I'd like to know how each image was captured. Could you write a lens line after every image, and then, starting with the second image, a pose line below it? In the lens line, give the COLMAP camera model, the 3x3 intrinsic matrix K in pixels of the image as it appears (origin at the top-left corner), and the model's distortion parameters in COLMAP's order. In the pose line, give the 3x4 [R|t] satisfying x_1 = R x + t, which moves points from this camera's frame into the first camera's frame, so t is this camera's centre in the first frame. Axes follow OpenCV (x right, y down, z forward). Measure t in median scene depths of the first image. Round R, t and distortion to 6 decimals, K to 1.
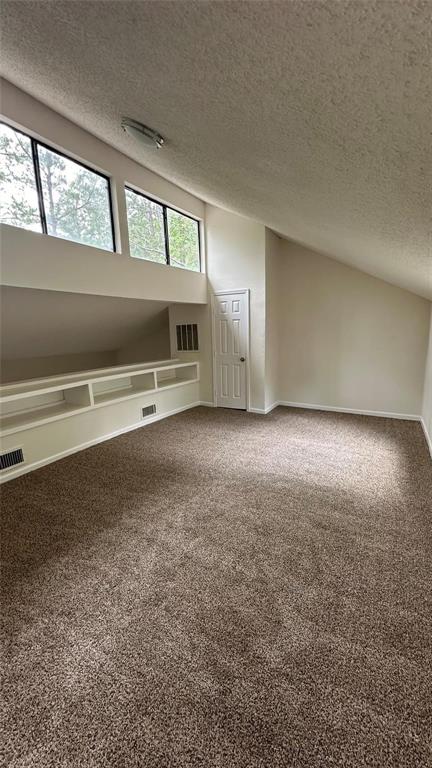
lens RADIAL K [[305.7, 0, 216.0], [0, 305.7, 384.0], [0, 0, 1]] dist [-0.000576, 0.000289]
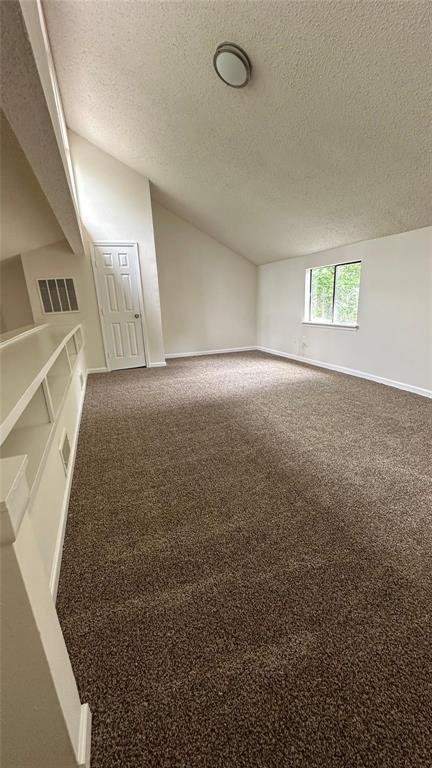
lens RADIAL K [[305.7, 0, 216.0], [0, 305.7, 384.0], [0, 0, 1]] dist [-0.000576, 0.000289]
pose [[0.642926, -0.216178, 0.734788, -0.527779], [0.160504, 0.976069, 0.146727, 0.031143], [-0.748923, 0.023602, 0.662237, 0.156099]]
